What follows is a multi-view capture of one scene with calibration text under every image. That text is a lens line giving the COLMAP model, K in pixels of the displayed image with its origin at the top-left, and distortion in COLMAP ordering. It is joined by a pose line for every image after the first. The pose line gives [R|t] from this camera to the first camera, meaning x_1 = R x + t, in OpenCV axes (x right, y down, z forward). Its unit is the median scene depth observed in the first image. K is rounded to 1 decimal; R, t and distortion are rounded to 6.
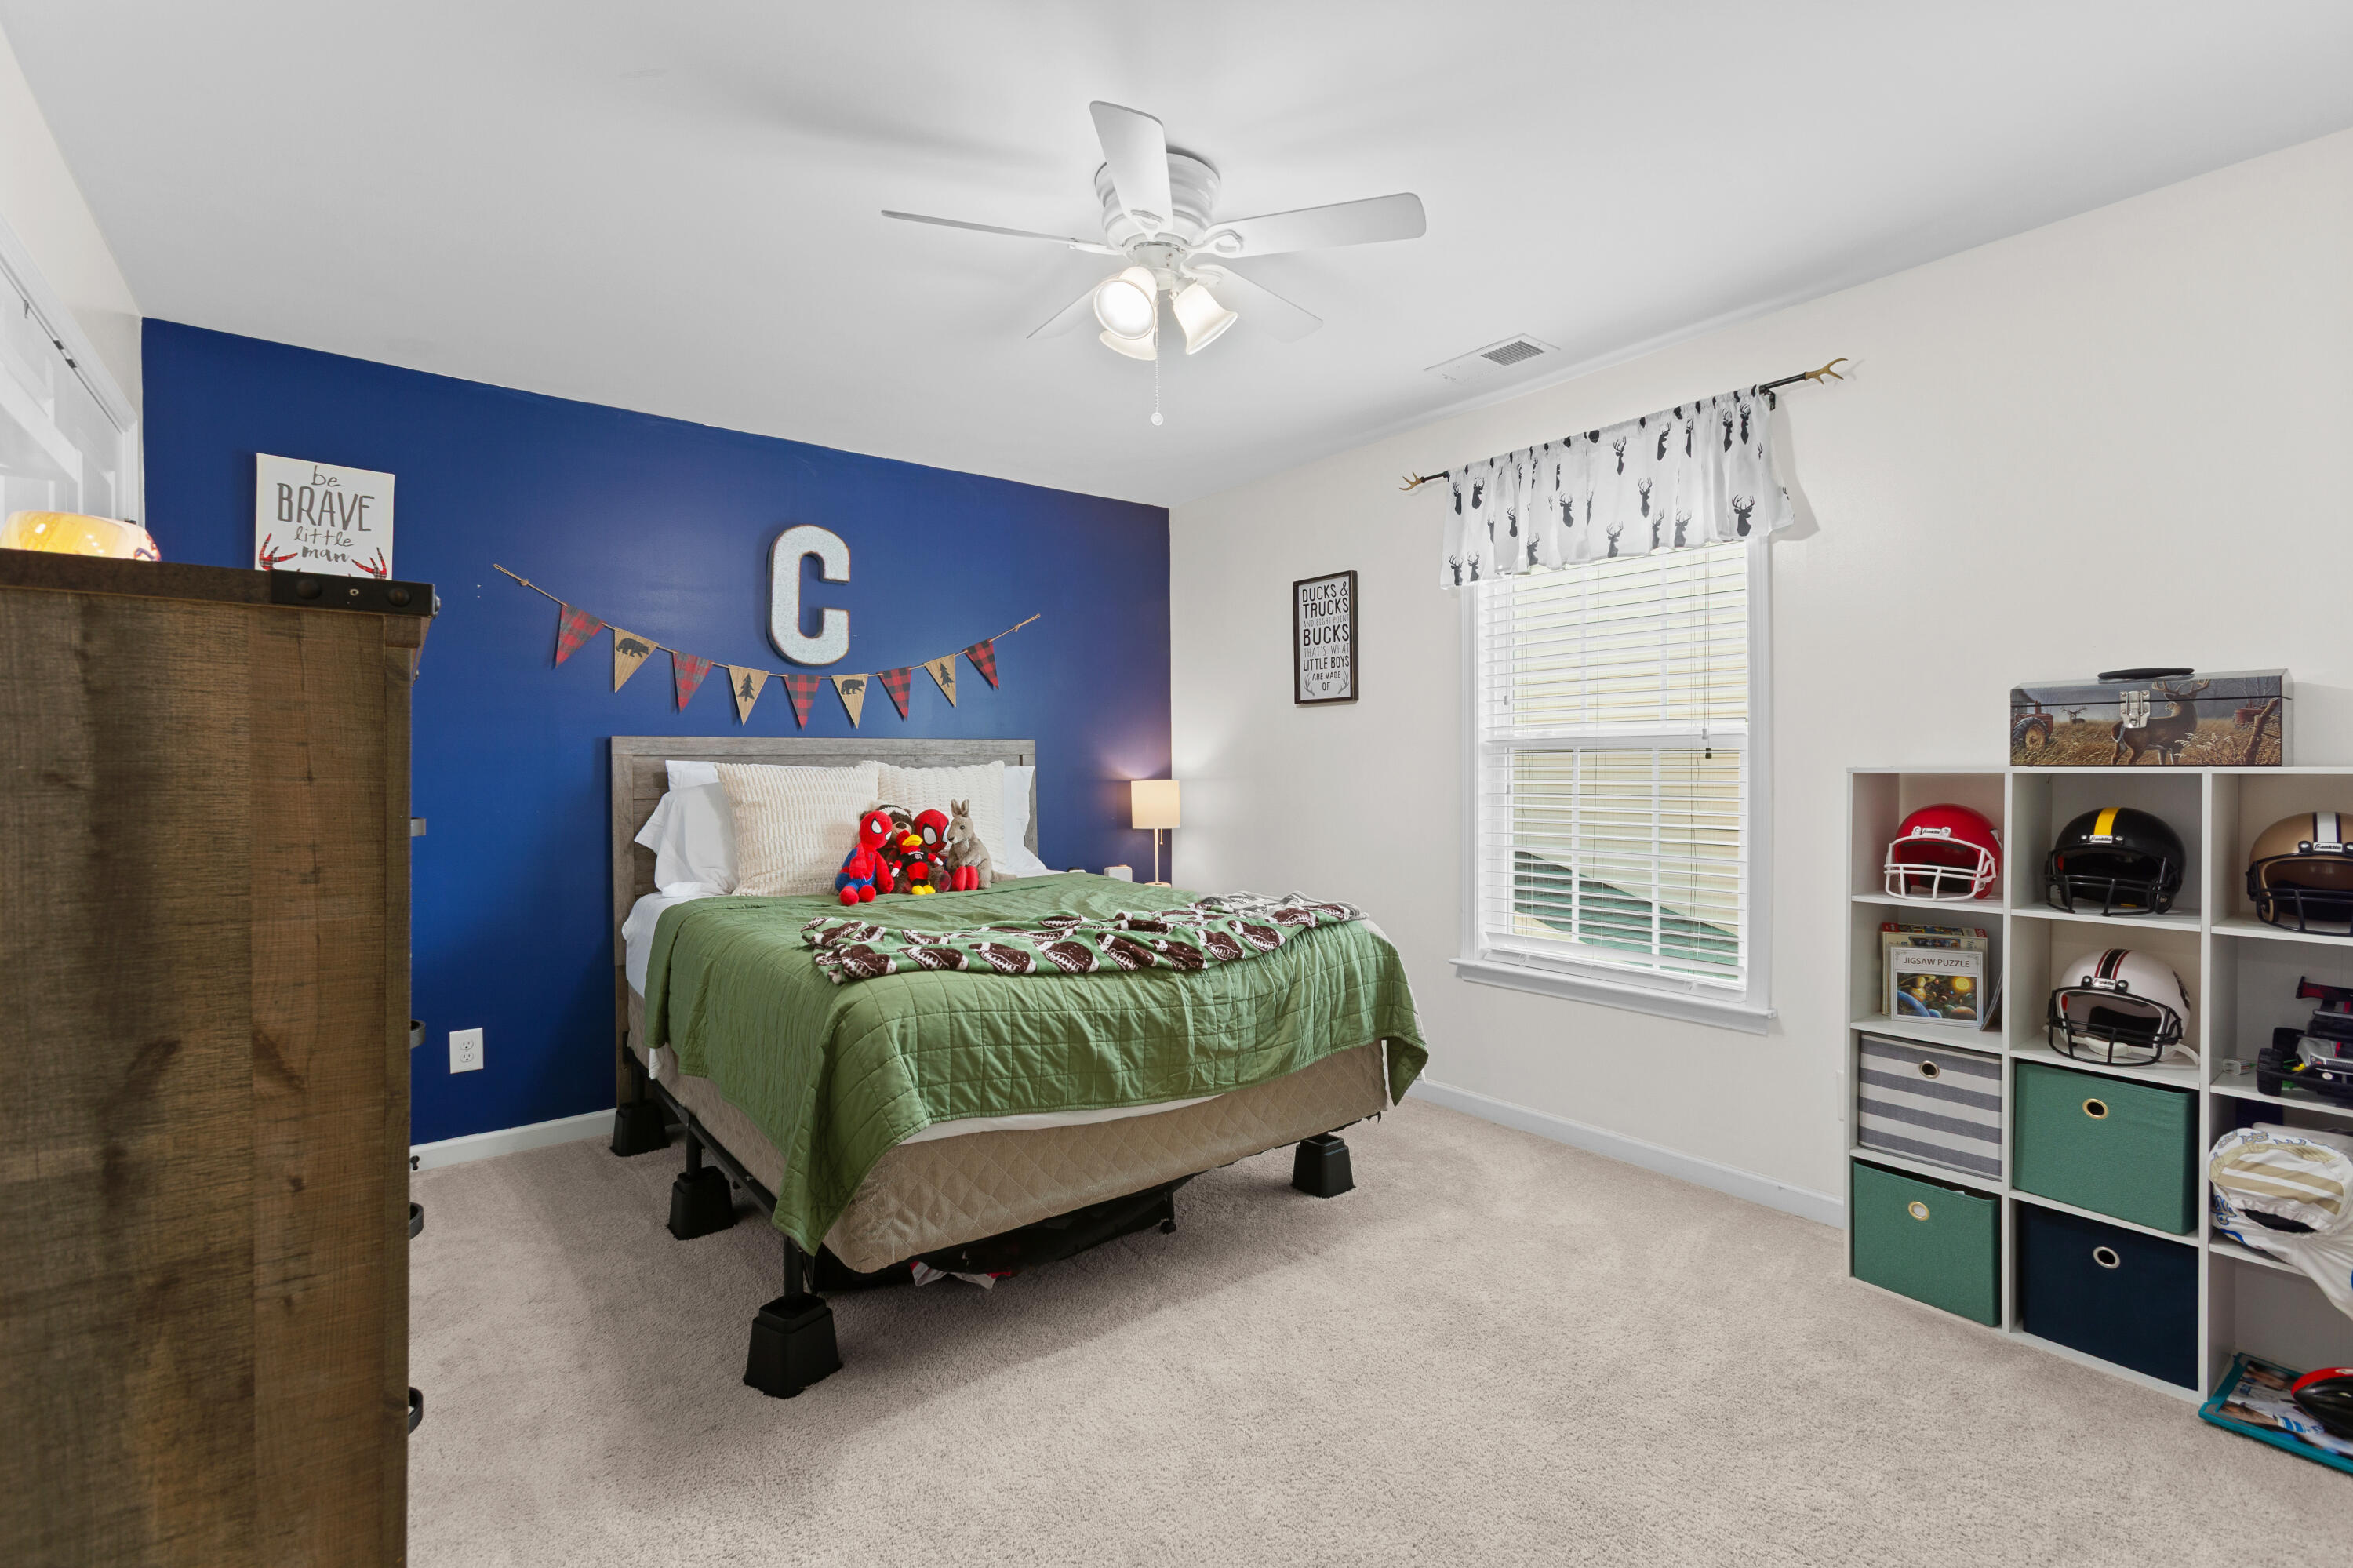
lens RADIAL K [[1044.1, 0, 1182.5], [0, 1044.1, 759.7], [0, 0, 1]] dist [-0.020960, 0.015582]
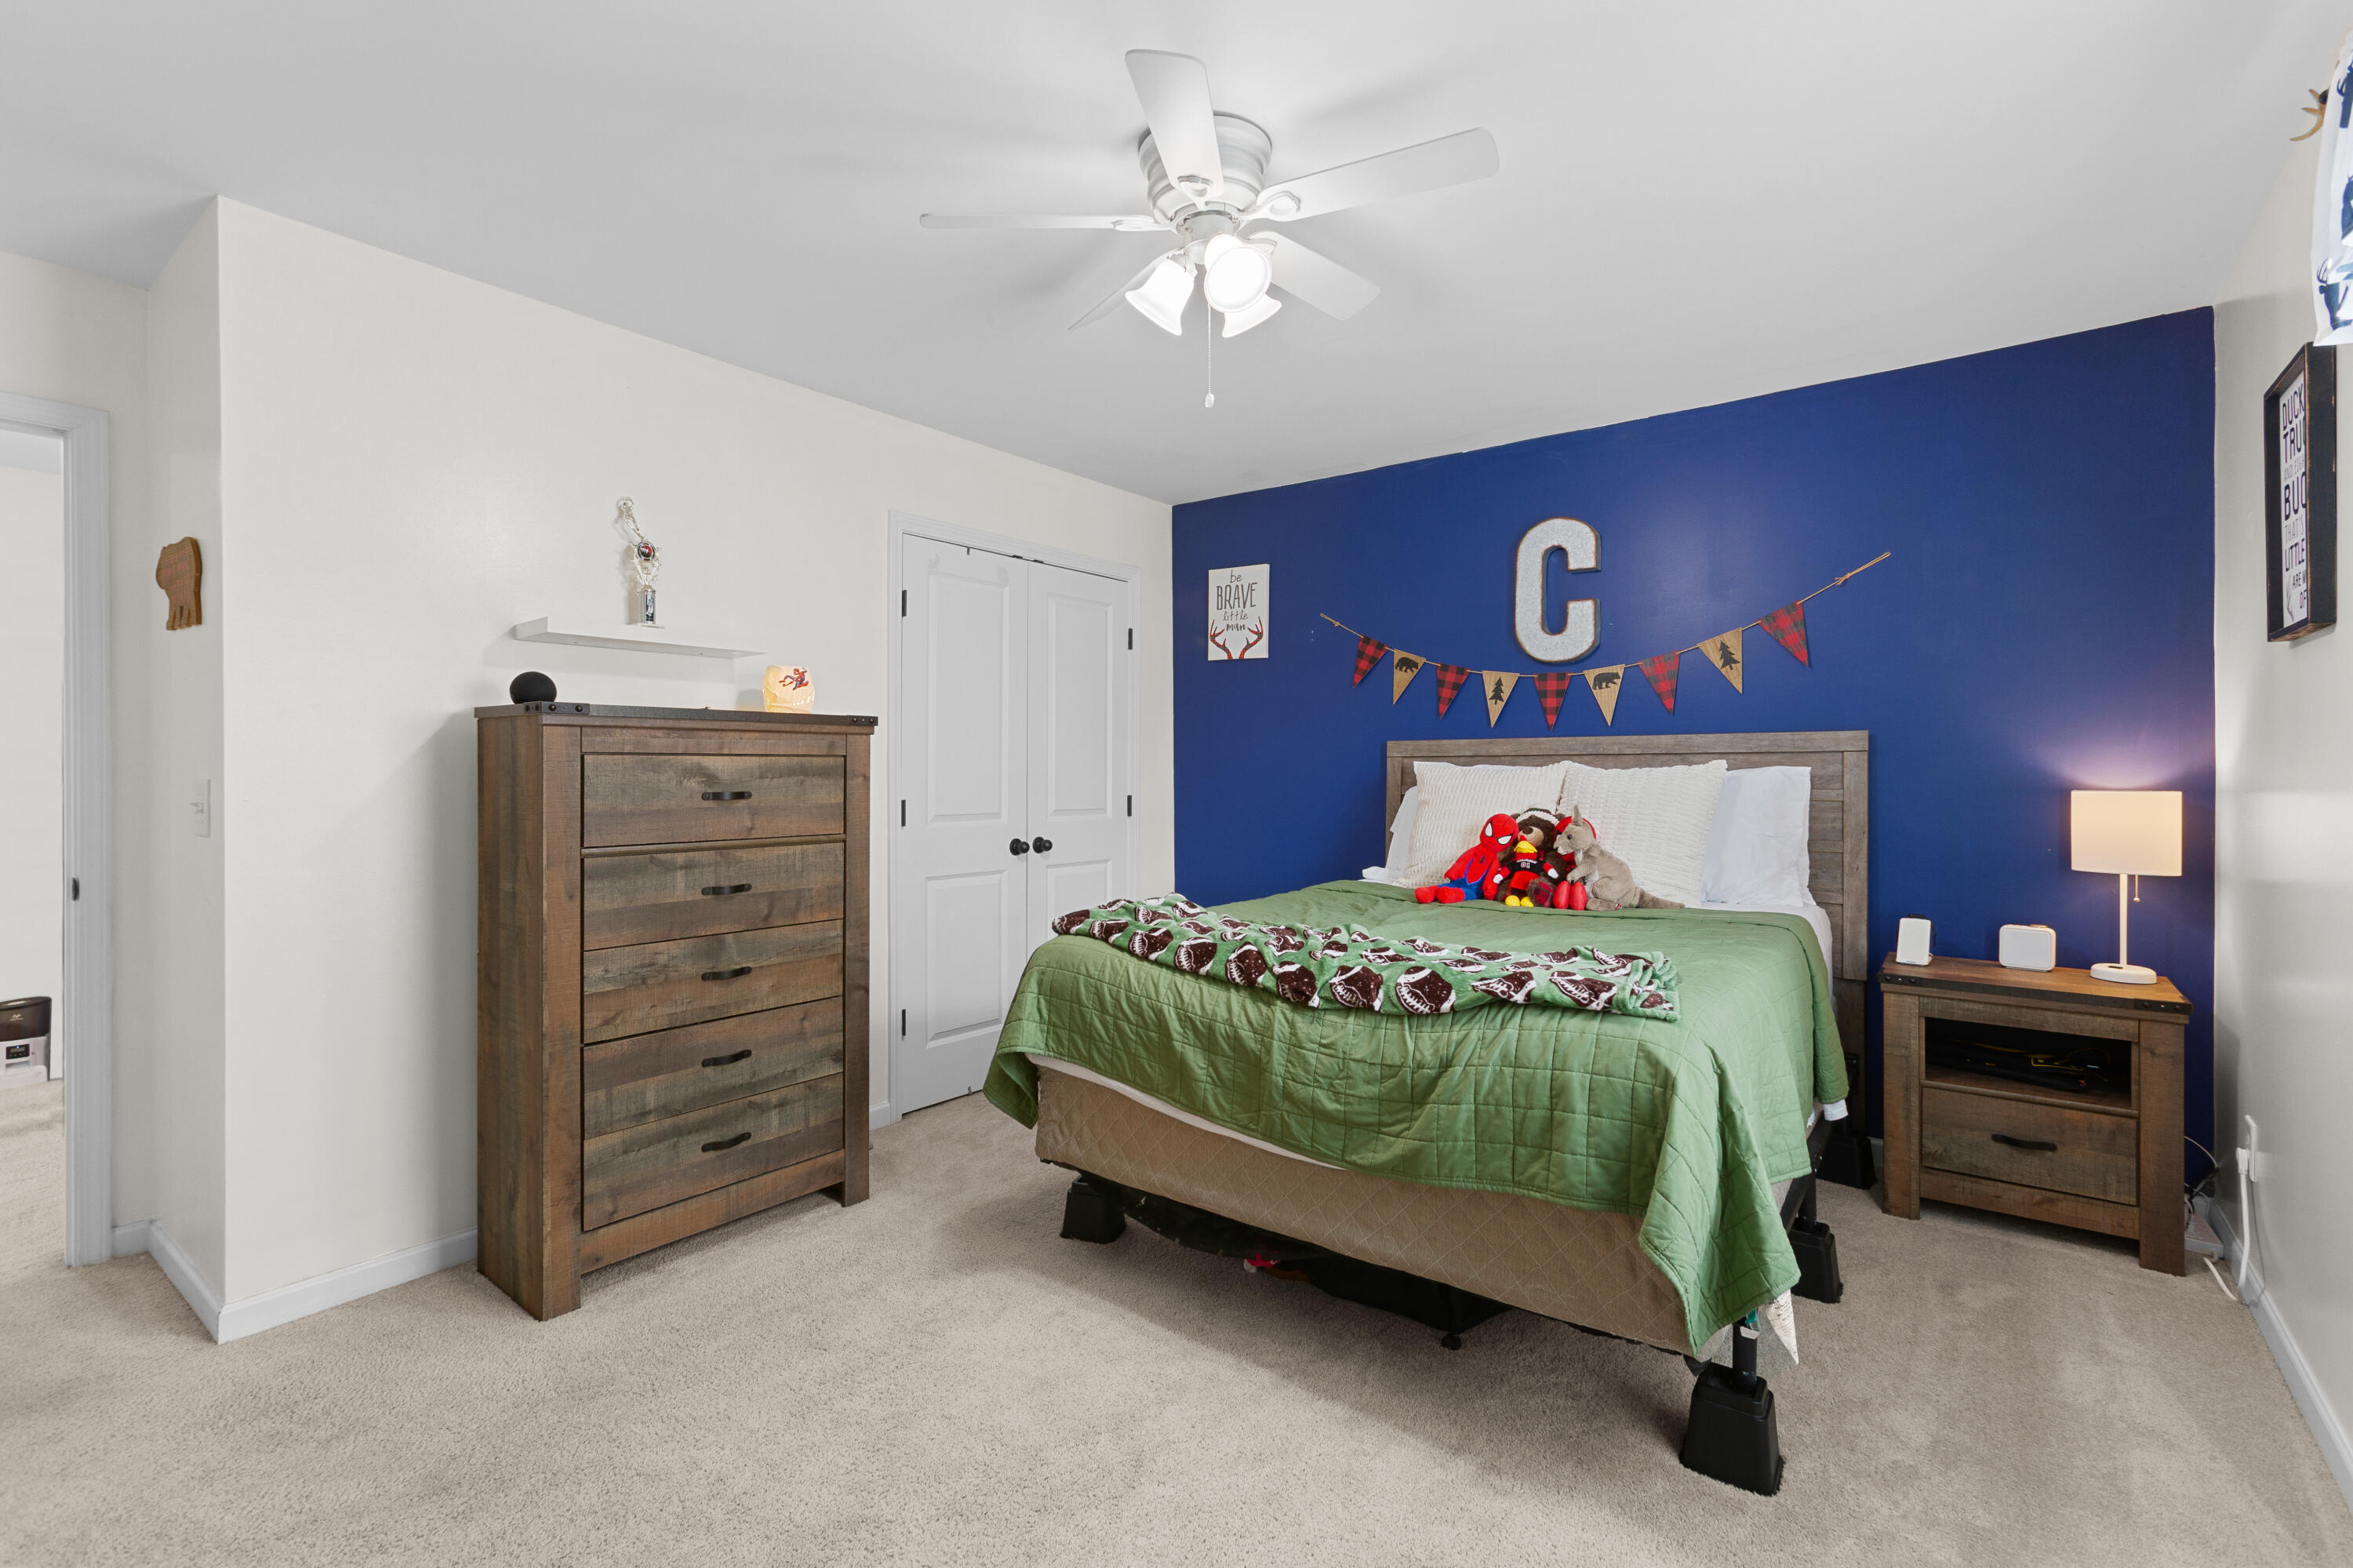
lens RADIAL K [[1061.2, 0, 1185.4], [0, 1061.2, 755.3], [0, 0, 1]] dist [0.010092, 0.000780]
pose [[0.258804, -0.007232, -0.965903, 0.649294], [0.008050, 0.999953, -0.005330, -0.002266], [0.965896, -0.006396, 0.258850, 0.522013]]
